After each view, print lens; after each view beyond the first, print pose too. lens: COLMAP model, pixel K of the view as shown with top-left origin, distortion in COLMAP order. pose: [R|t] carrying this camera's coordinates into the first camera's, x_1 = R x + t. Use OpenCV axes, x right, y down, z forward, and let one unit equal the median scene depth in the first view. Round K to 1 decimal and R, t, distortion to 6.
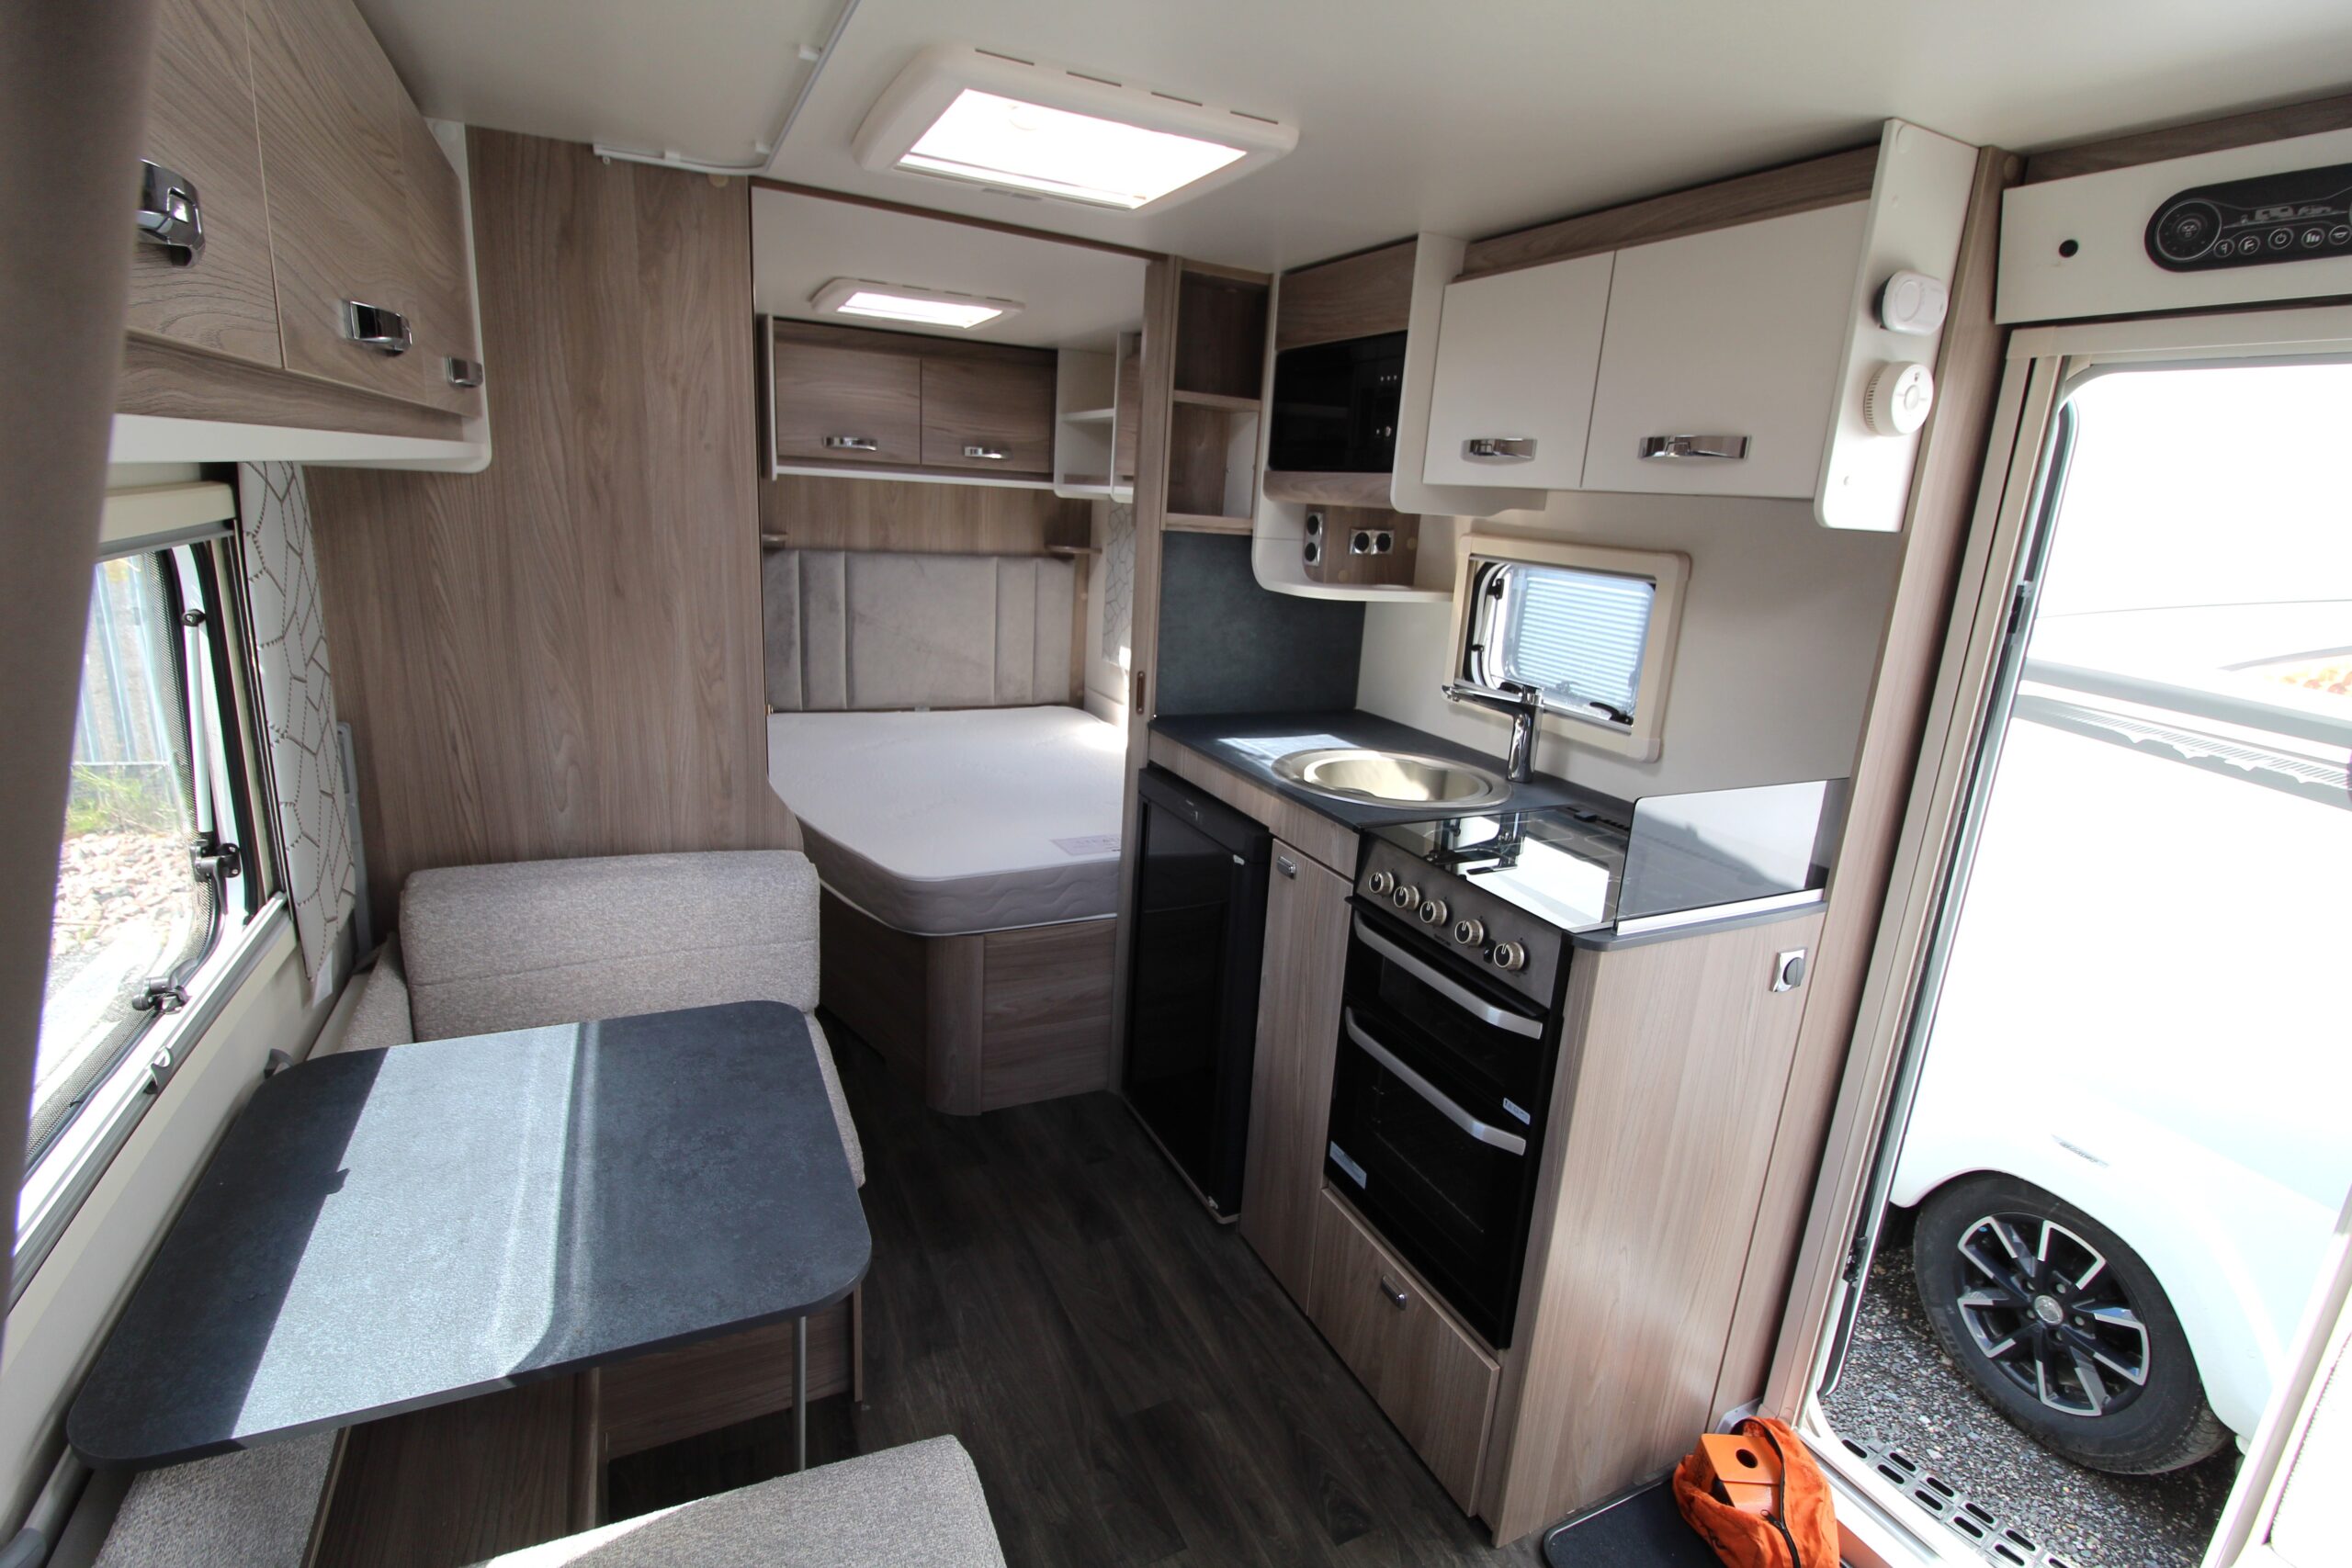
lens RADIAL K [[1089.1, 0, 1177.4], [0, 1089.1, 769.5], [0, 0, 1]] dist [-0.004166, -0.010995]
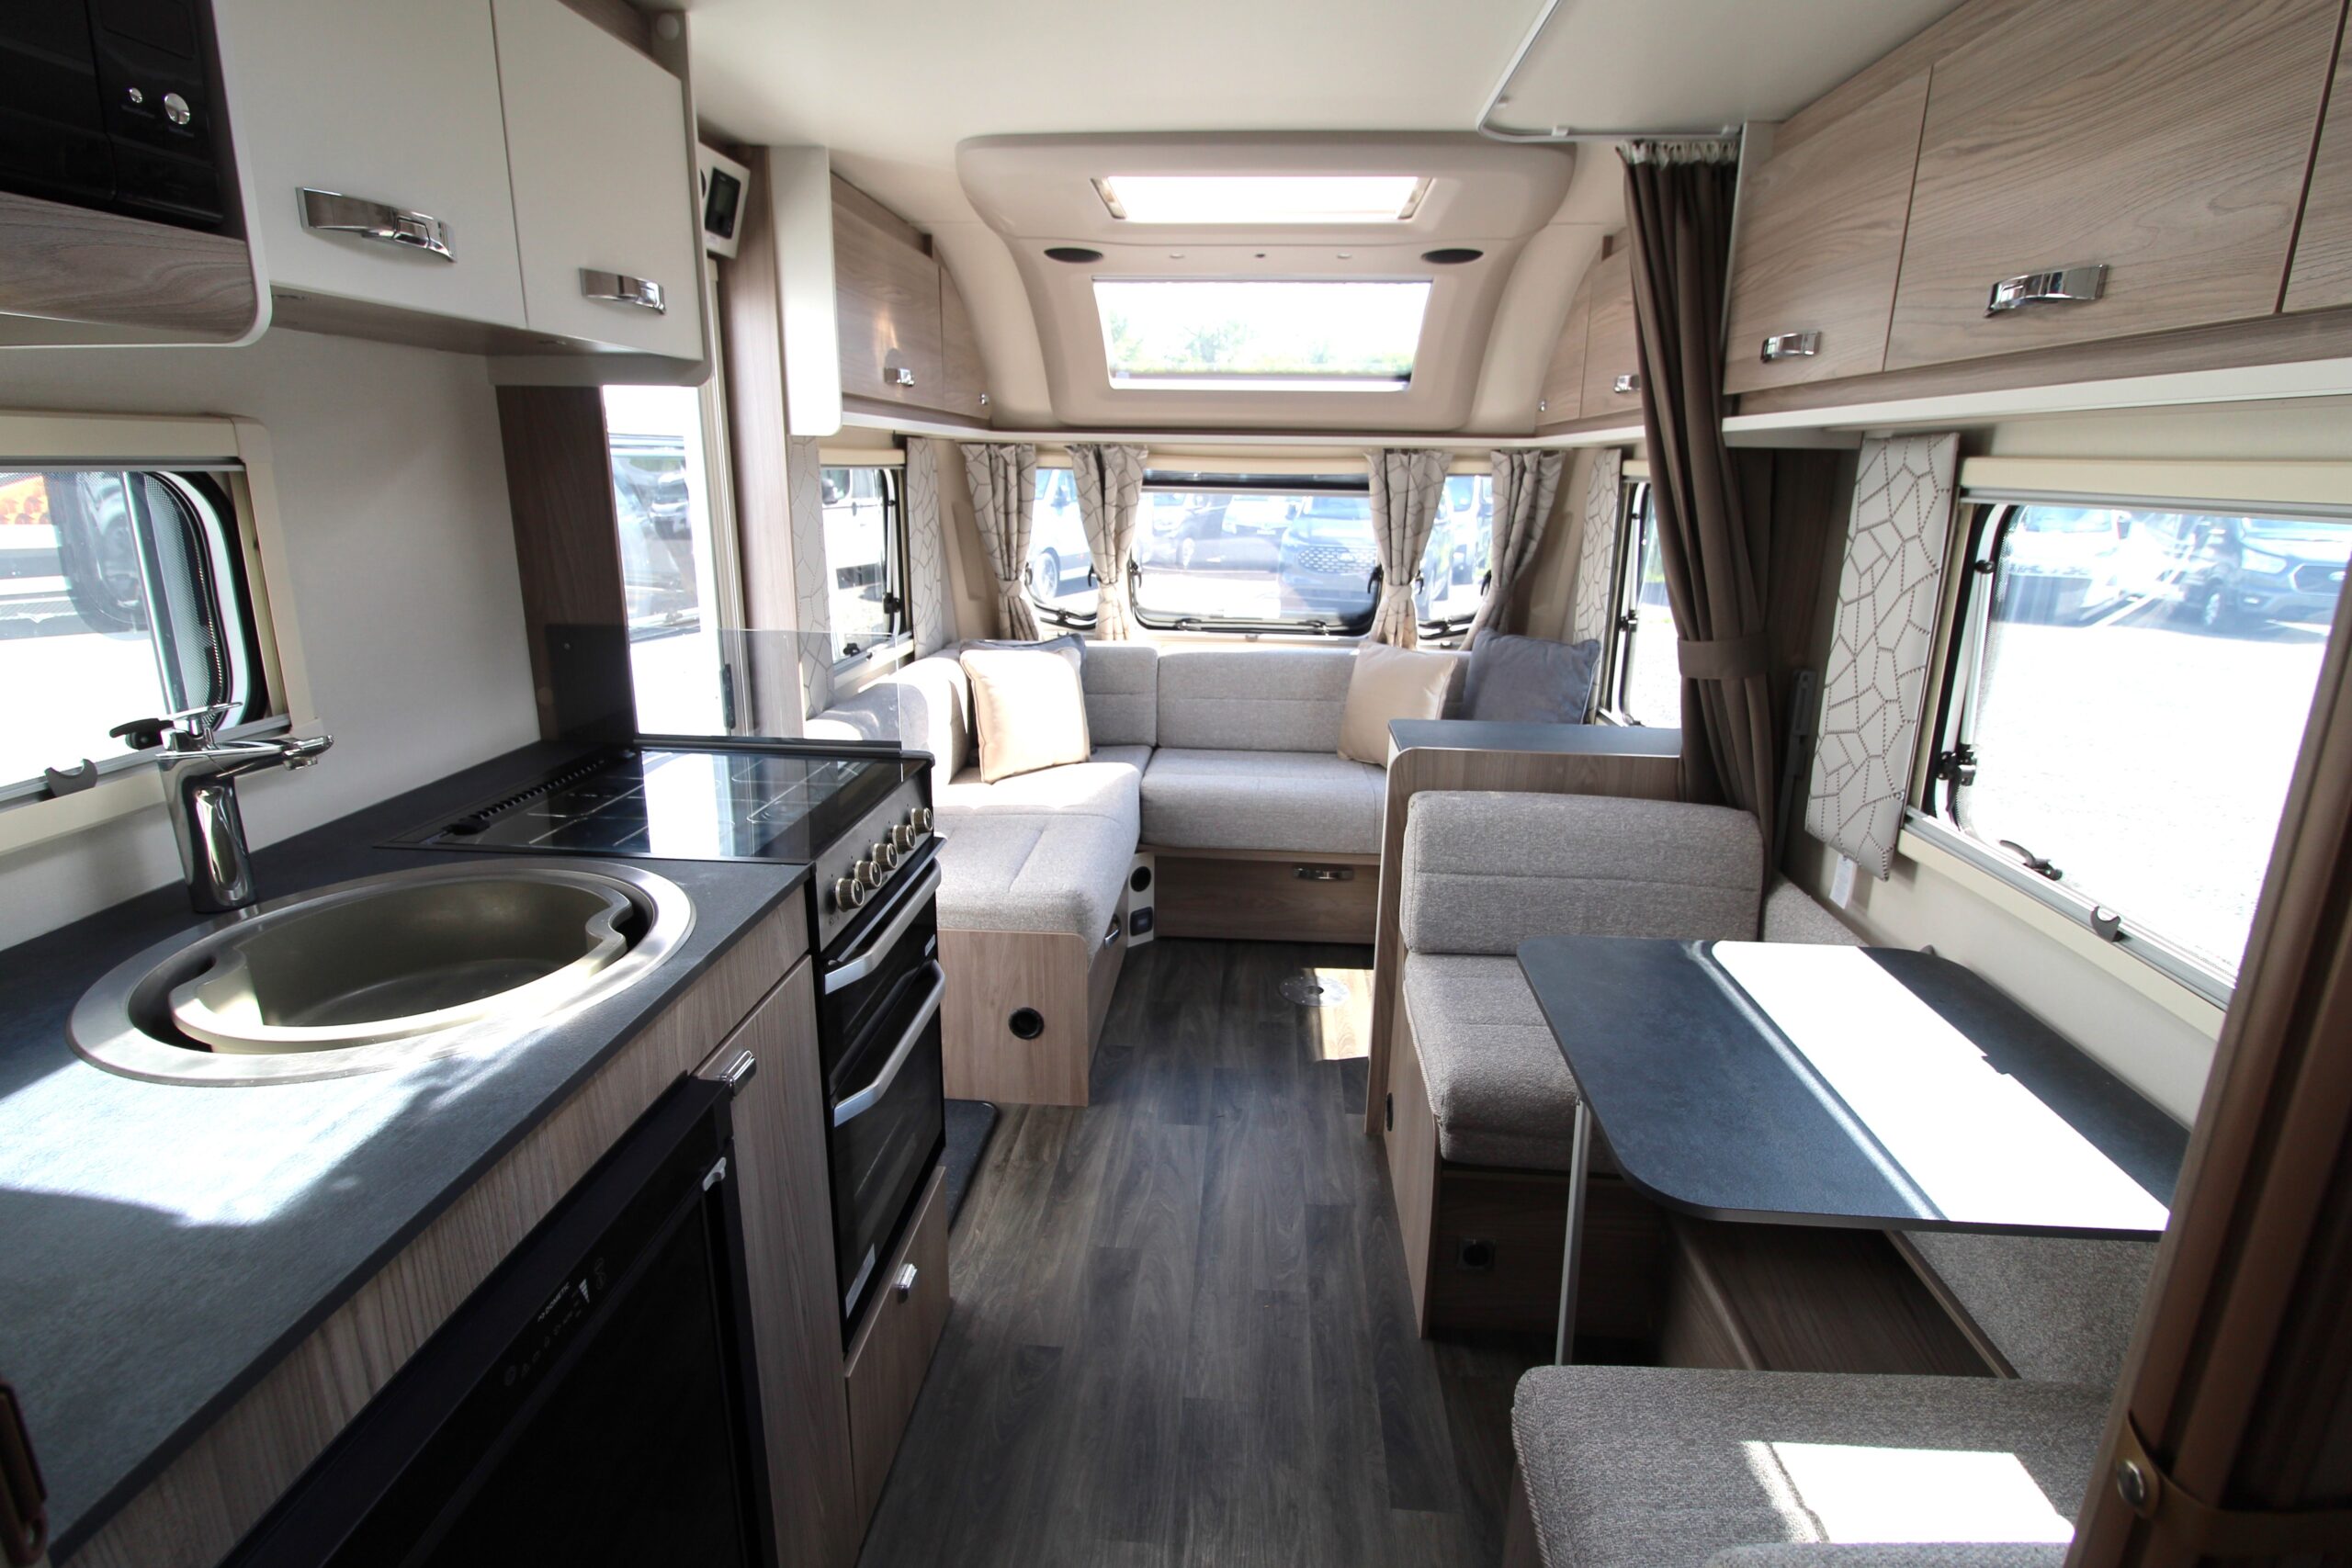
lens RADIAL K [[1144.4, 0, 1179.3], [0, 1144.4, 770.5], [0, 0, 1]] dist [-0.000961, -0.013011]
pose [[-0.861151, -0.202871, 0.466114, -0.299578], [0.056651, 0.872907, 0.484586, -0.283968], [-0.505183, 0.443708, -0.740212, 1.209708]]
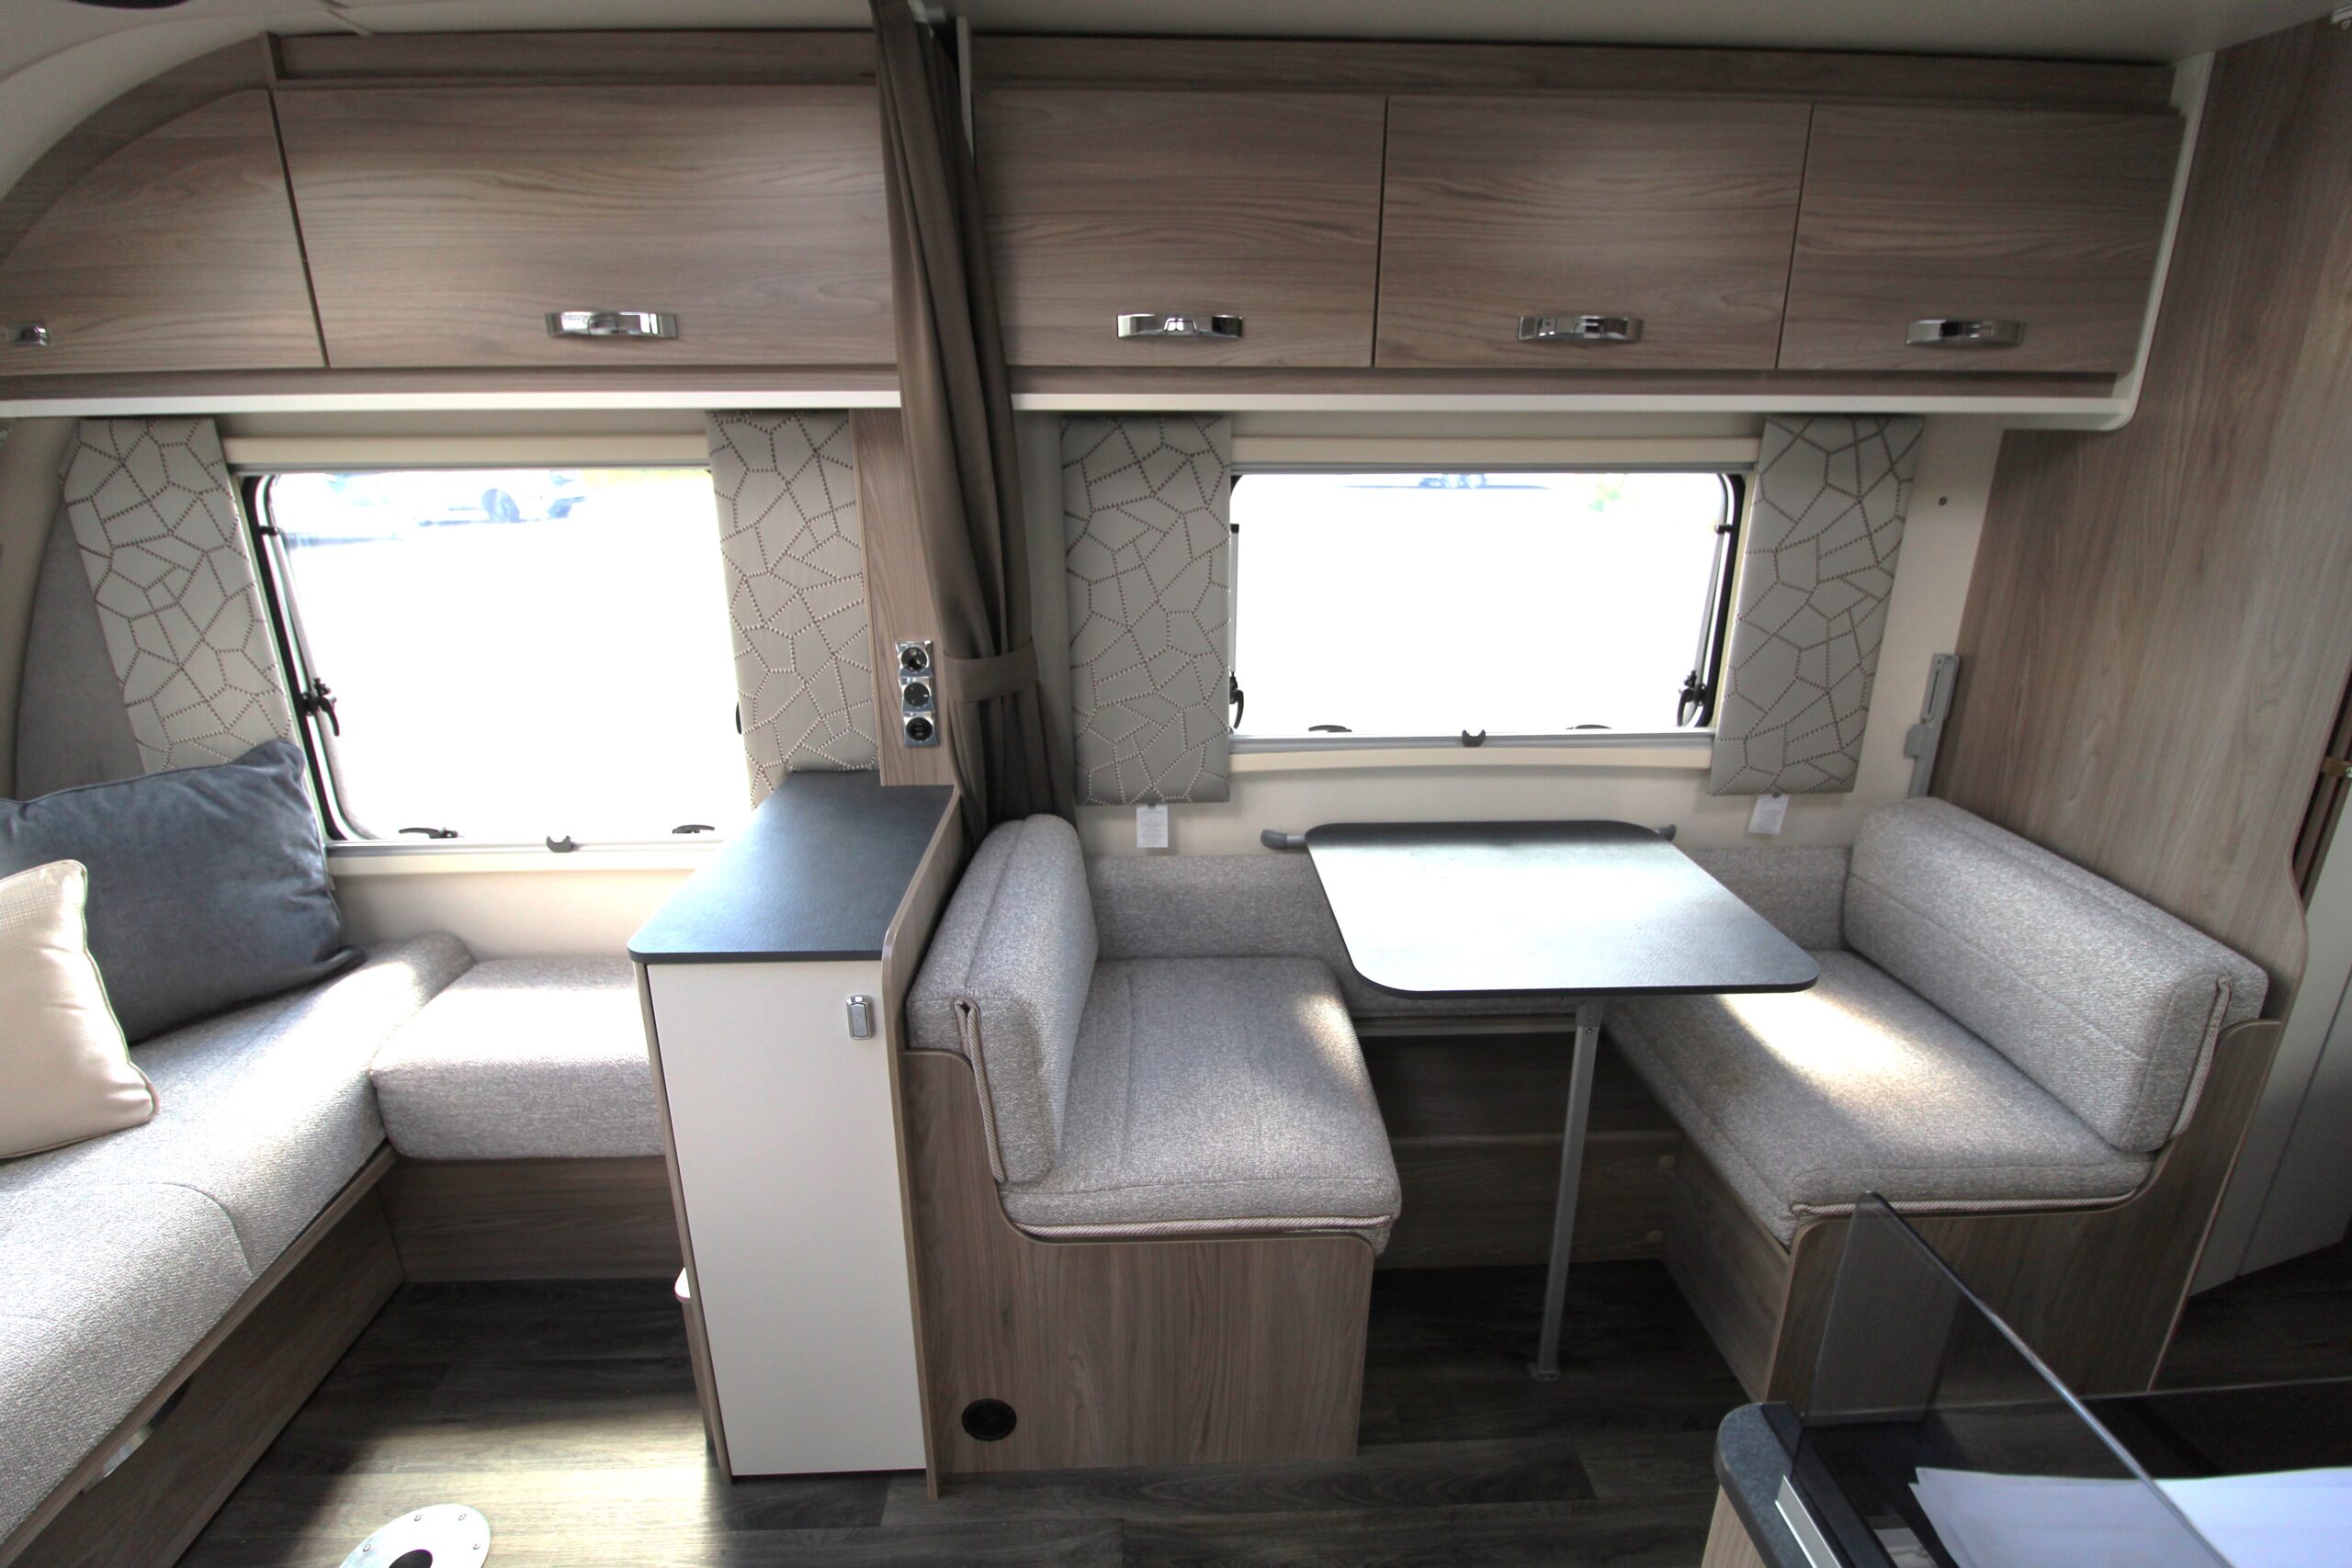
lens RADIAL K [[1089.1, 0, 1177.4], [0, 1089.1, 769.5], [0, 0, 1]] dist [-0.004166, -0.010995]
pose [[-0.396473, 0.222424, -0.890695, 0.514547], [-0.250261, 0.907276, 0.337963, -0.099352], [0.883277, 0.356899, -0.304046, 0.569820]]
